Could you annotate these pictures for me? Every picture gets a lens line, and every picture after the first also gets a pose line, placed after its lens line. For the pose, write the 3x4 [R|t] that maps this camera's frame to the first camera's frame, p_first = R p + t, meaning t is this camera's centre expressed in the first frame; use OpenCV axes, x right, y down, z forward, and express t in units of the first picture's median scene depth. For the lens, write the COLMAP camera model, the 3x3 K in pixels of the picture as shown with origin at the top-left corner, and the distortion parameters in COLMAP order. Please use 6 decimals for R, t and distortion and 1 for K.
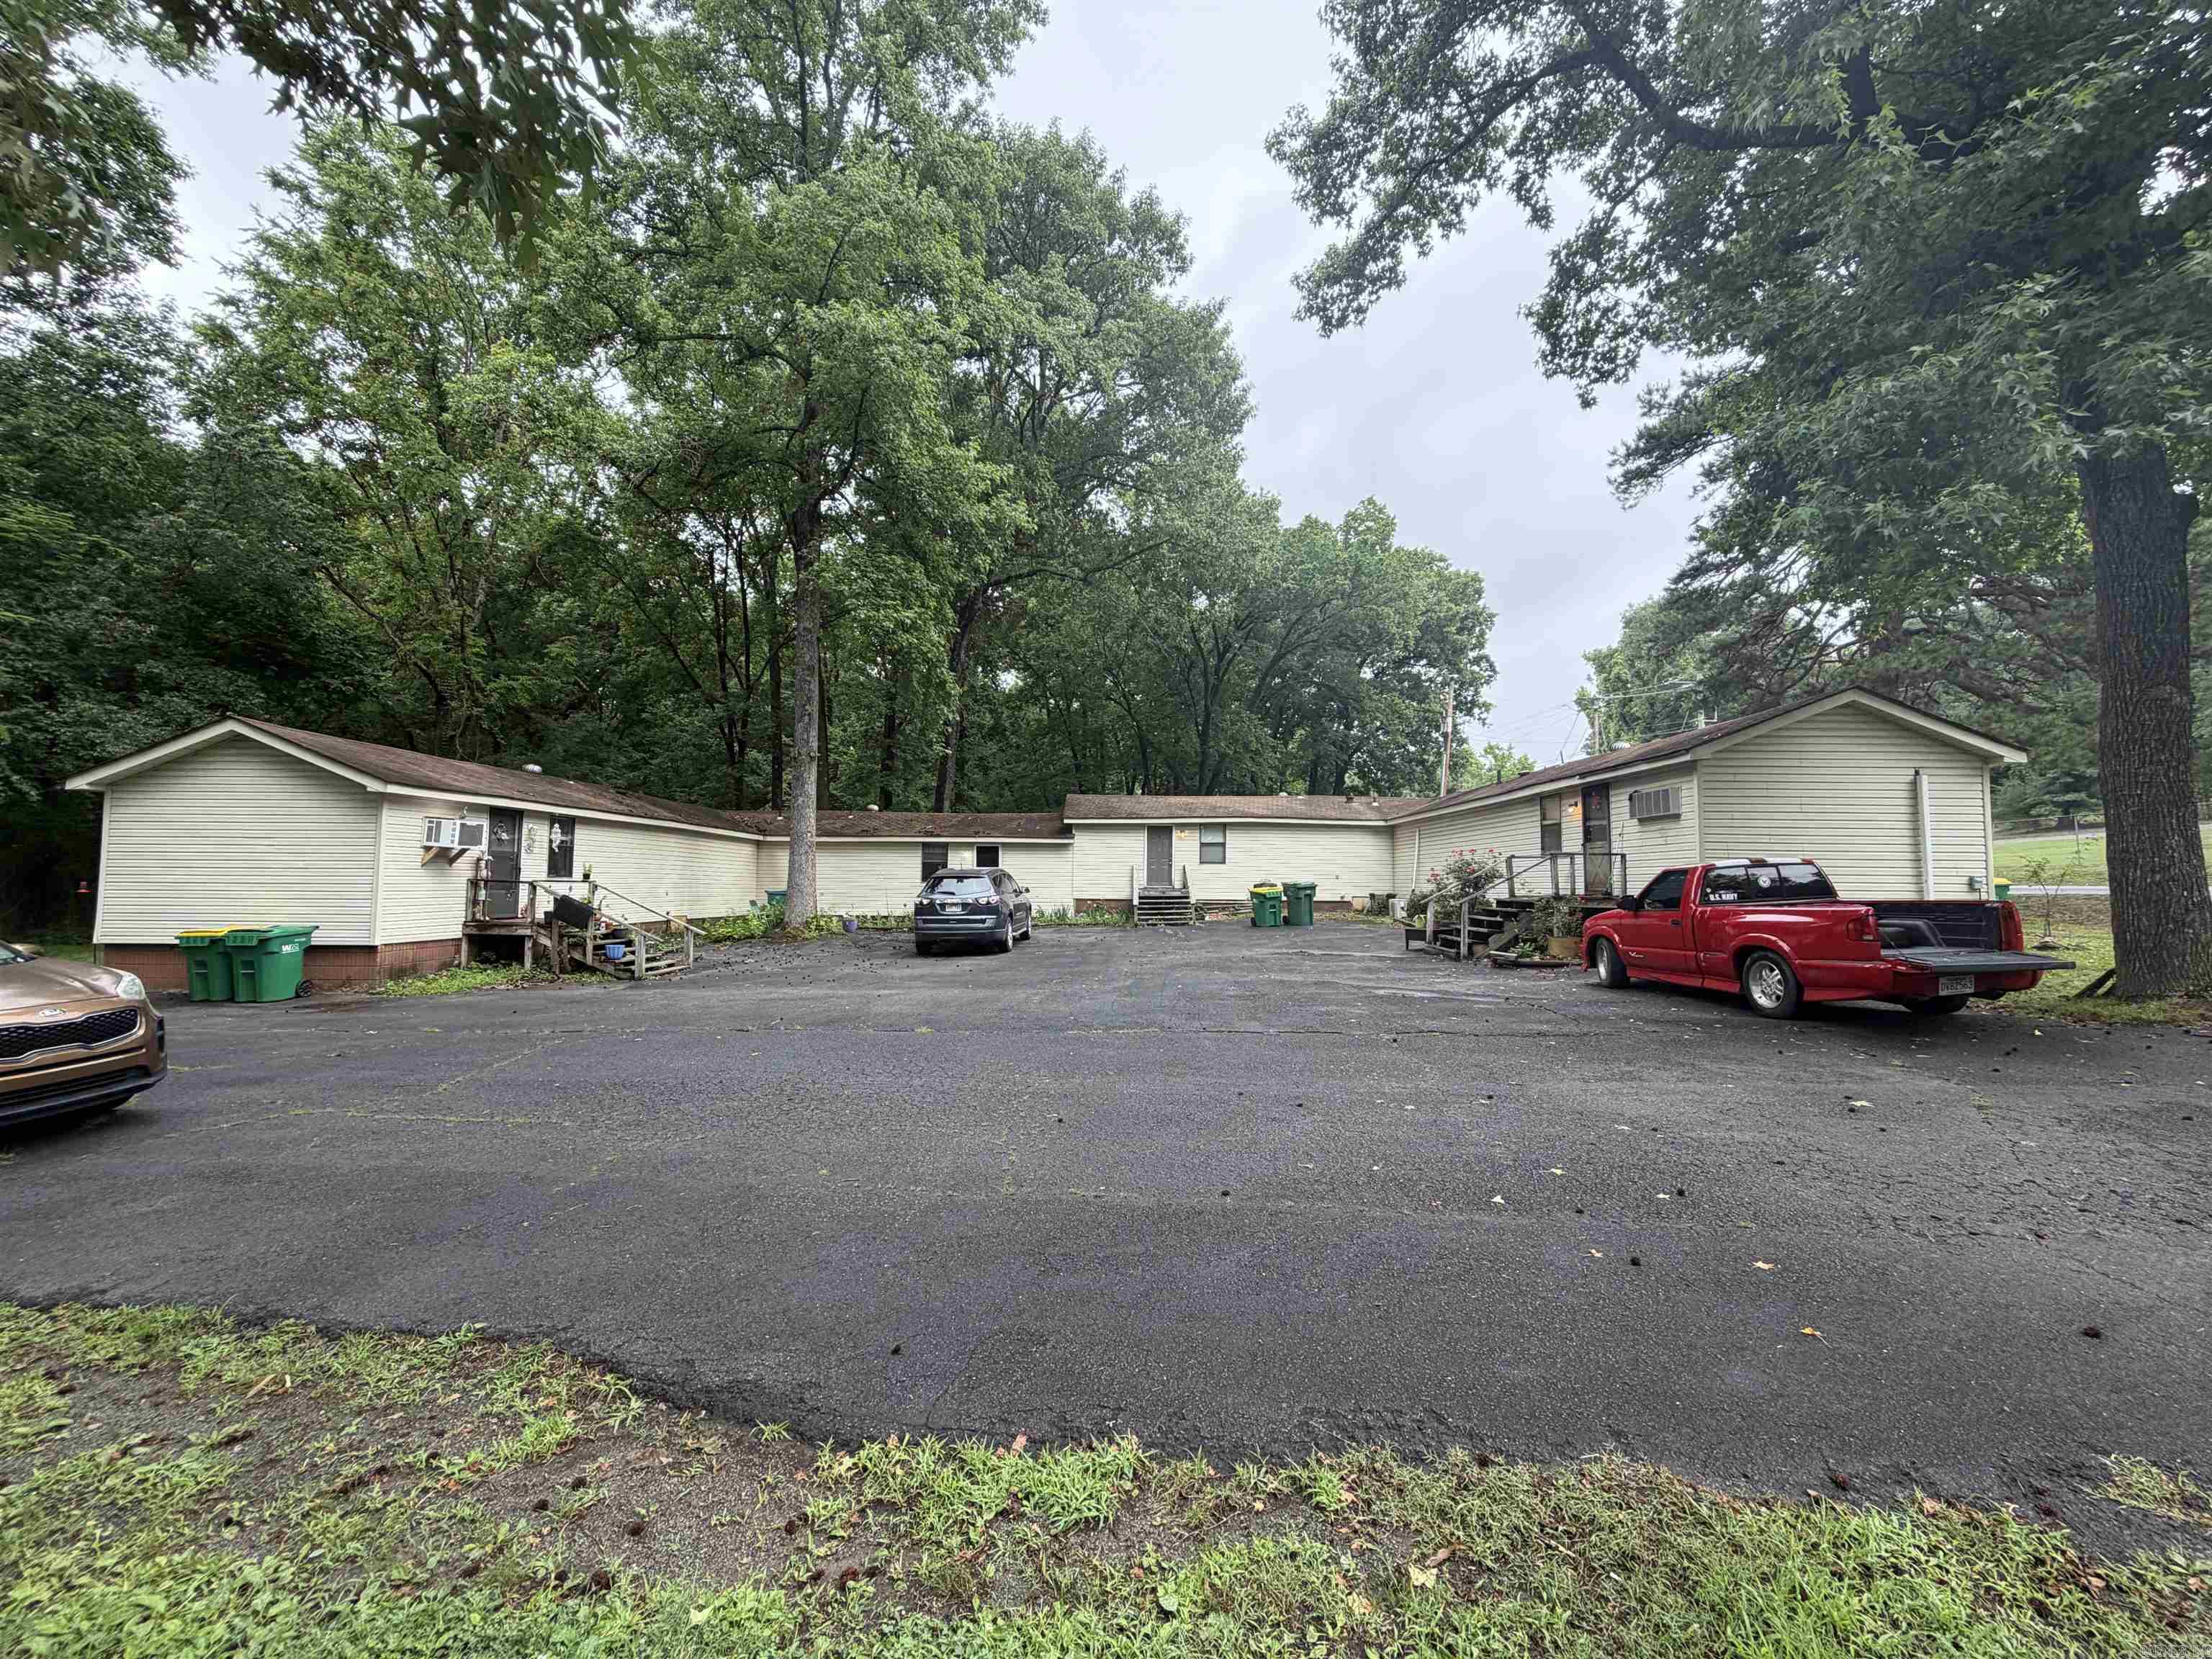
lens RADIAL K [[880.0, 0, 1099.1], [0, 880.0, 828.6], [0, 0, 1]] dist [0.000271, -0.000163]
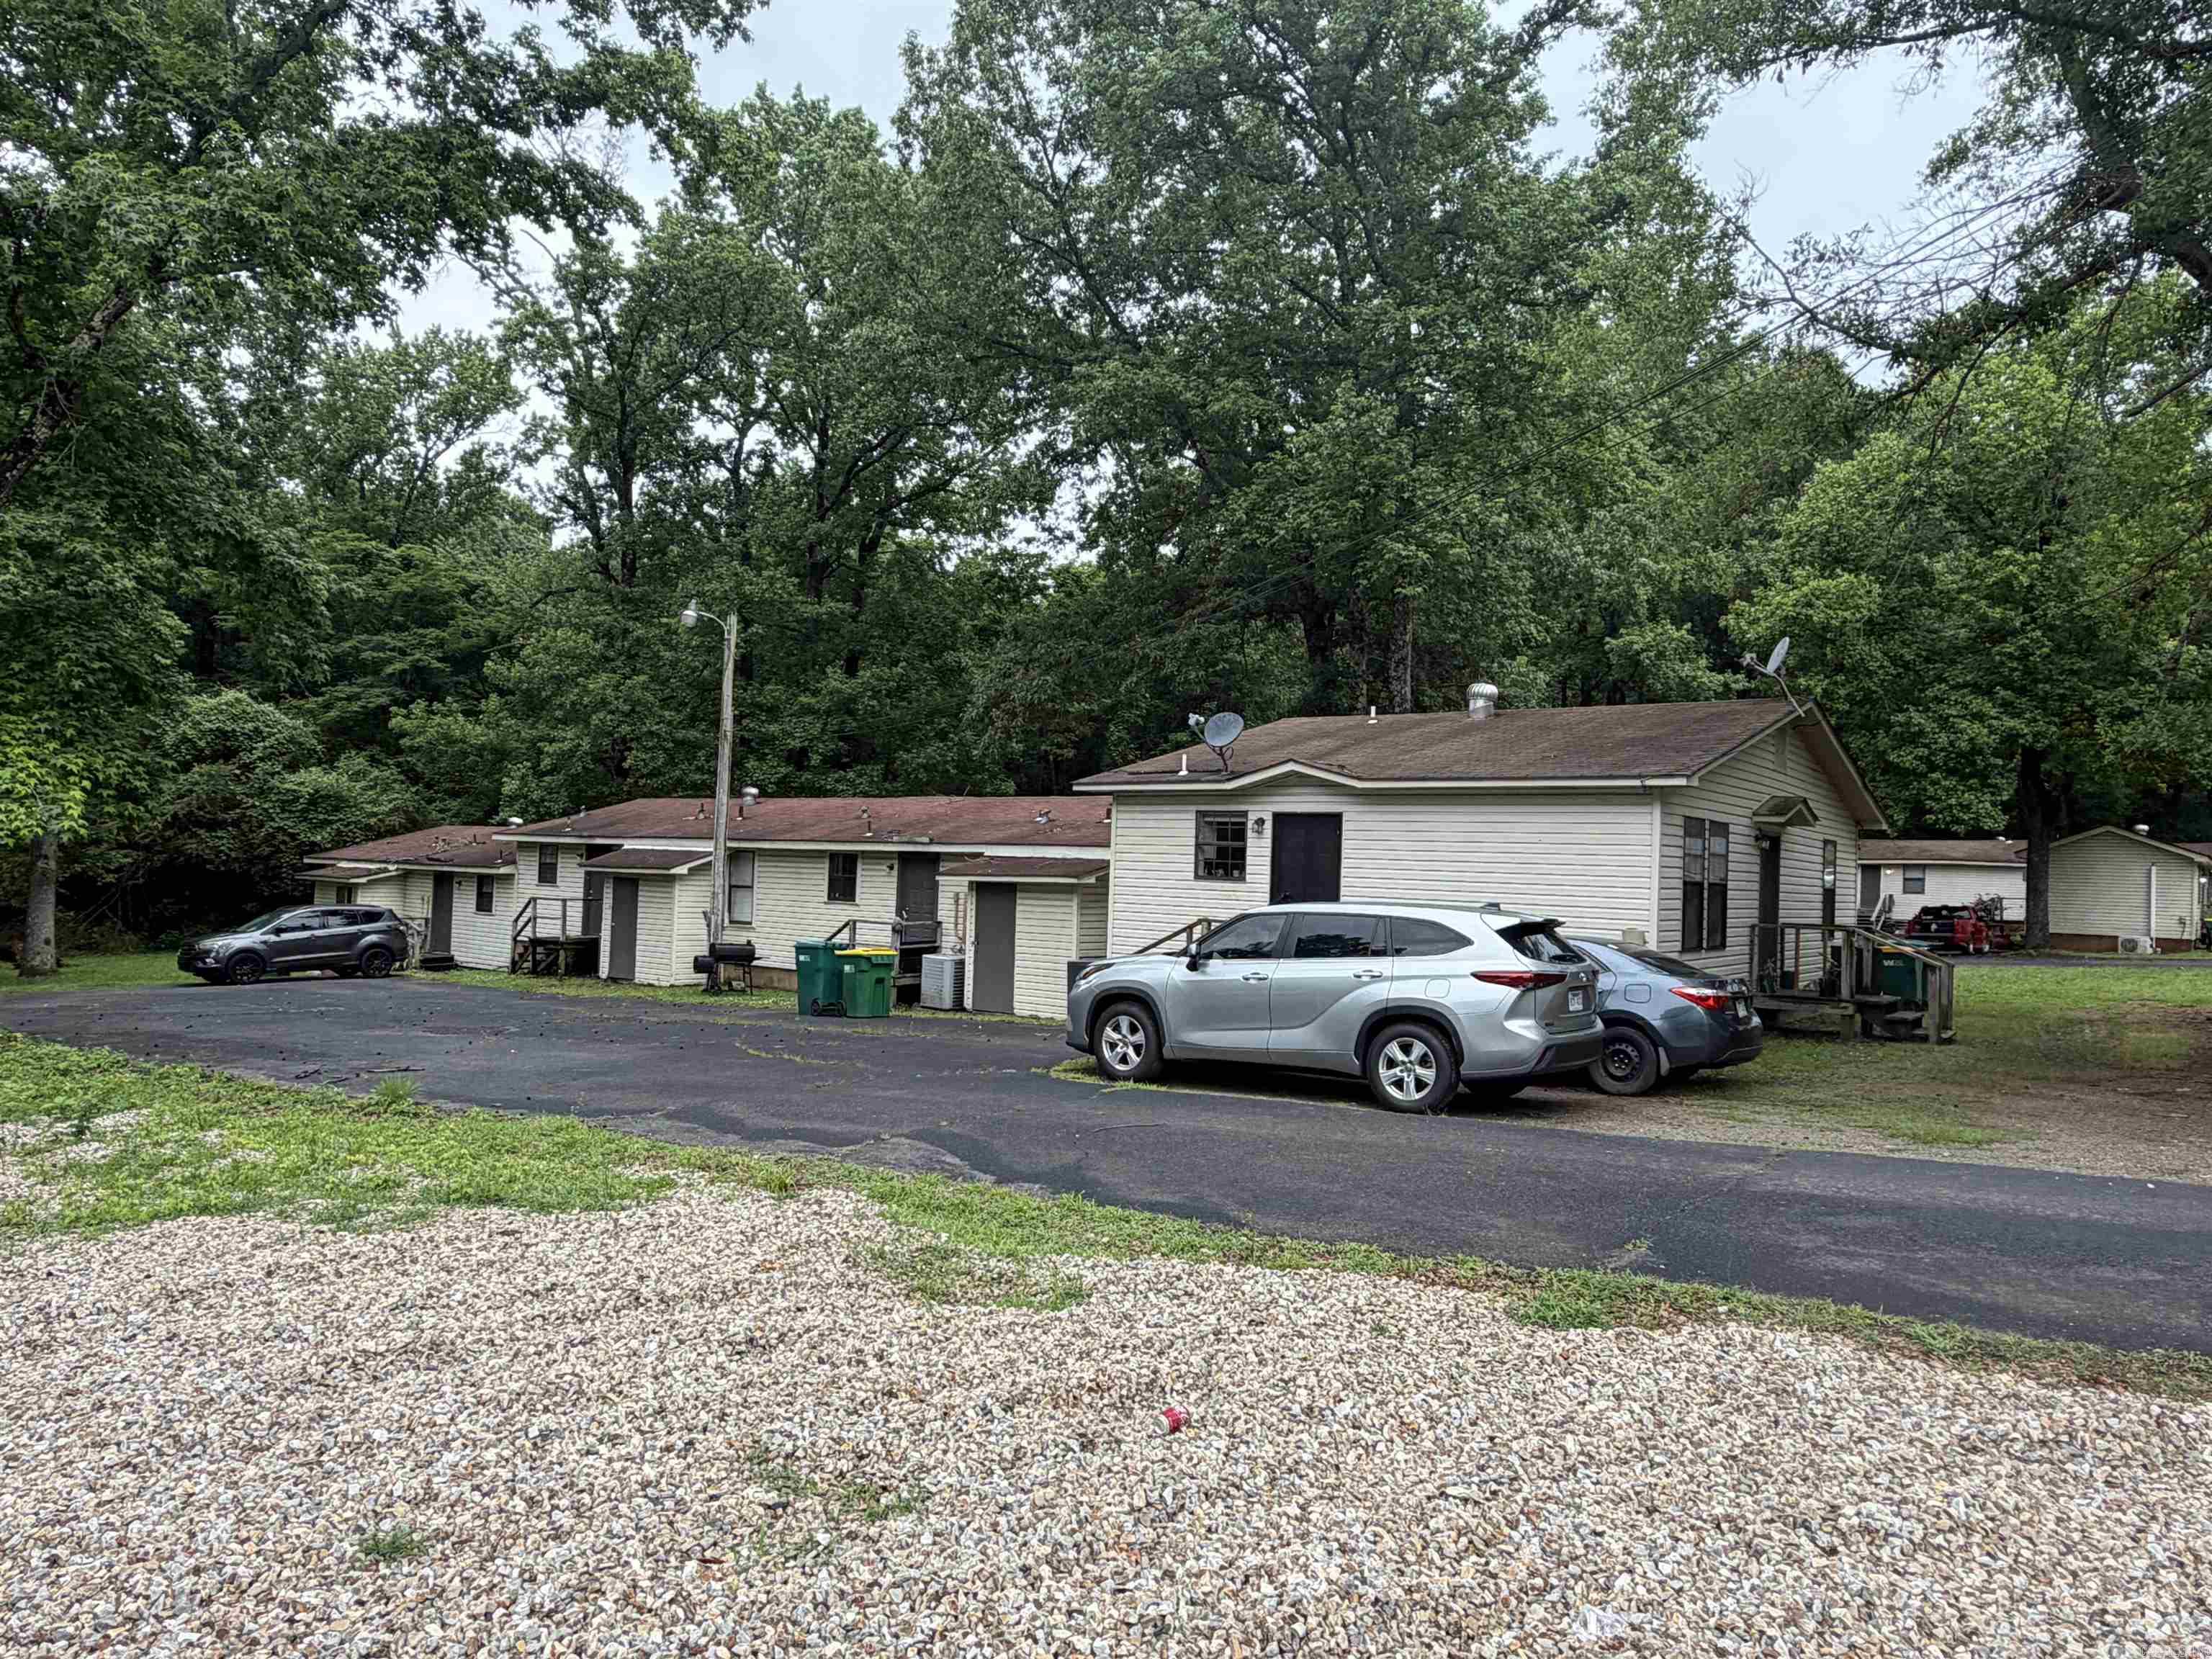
lens RADIAL K [[1417.1, 0, 1106.0], [0, 1417.1, 829.5], [0, 0, 1]] dist [-0.004700, 0.000436]
pose [[0.781580, 0.001737, -0.623803, 0.841441], [0.010878, 0.999806, 0.016413, -0.176649], [0.623711, -0.019614, 0.781409, -2.412552]]
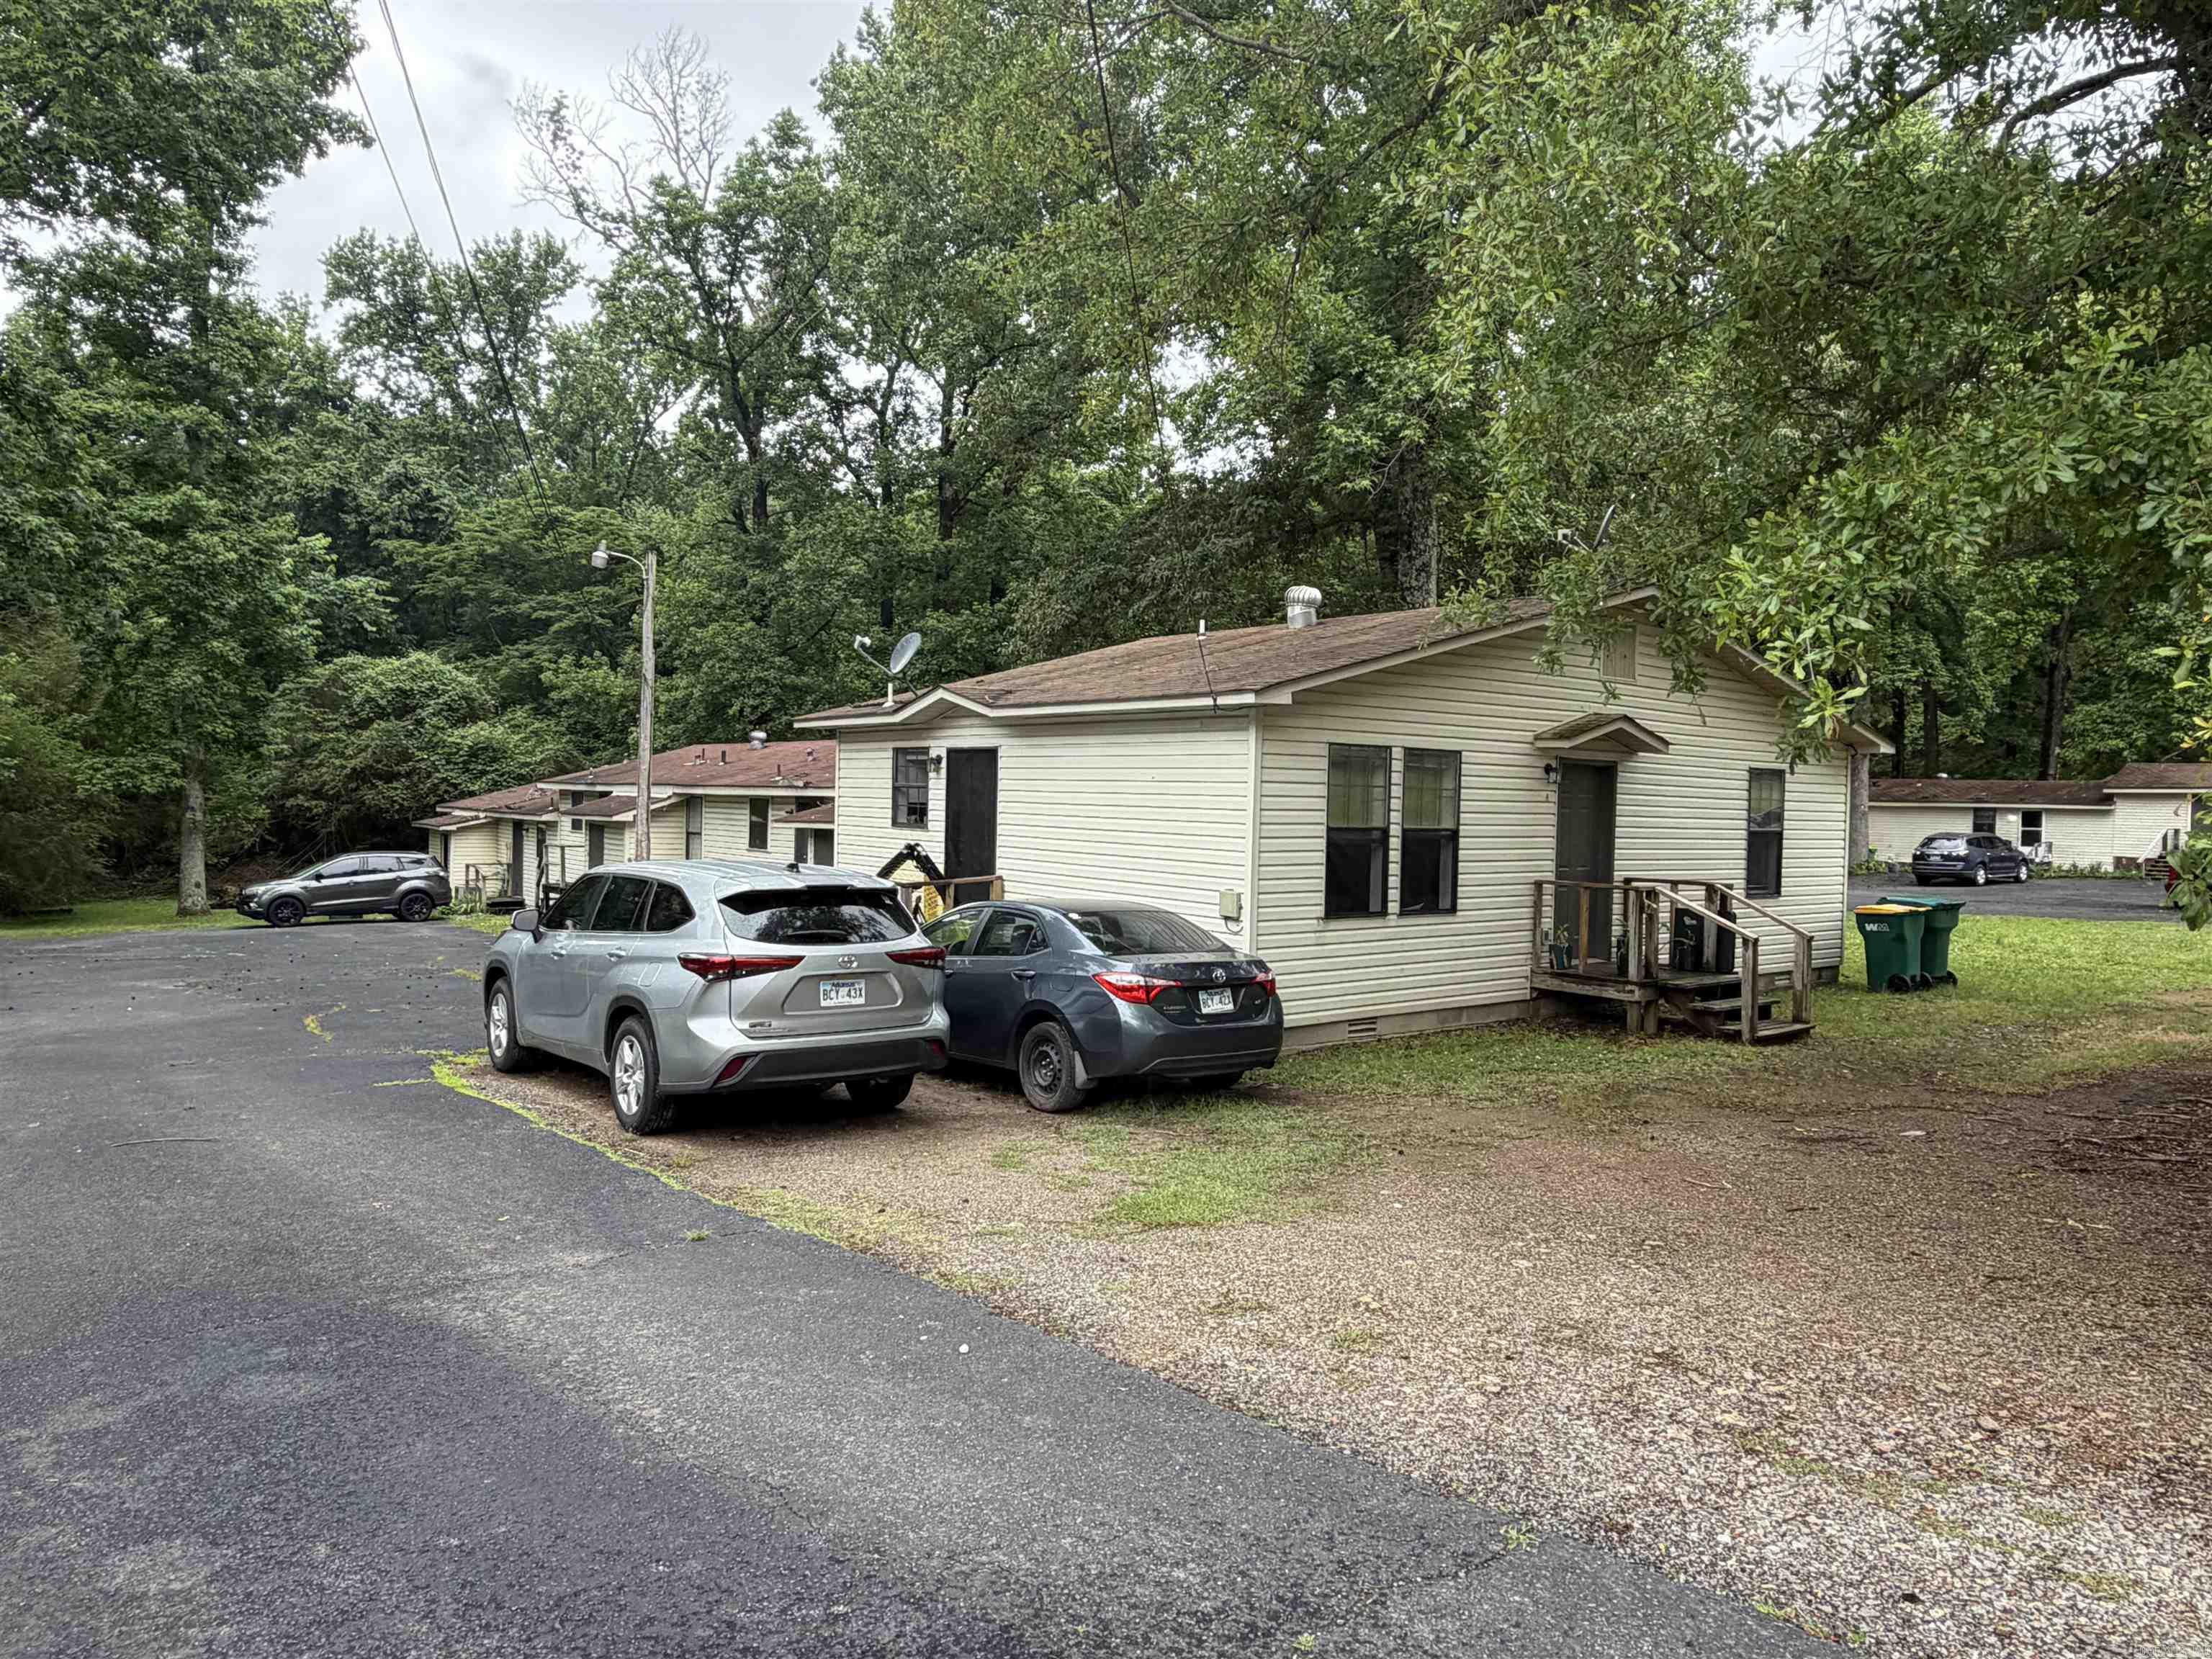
lens RADIAL K [[1417.1, 0, 1106.0], [0, 1417.1, 829.5], [0, 0, 1]] dist [-0.004700, 0.000436]
pose [[0.607814, 0.024662, -0.793696, 1.061110], [0.030767, 0.998036, 0.054572, -0.165076], [0.793483, -0.057589, 0.605861, -1.969788]]
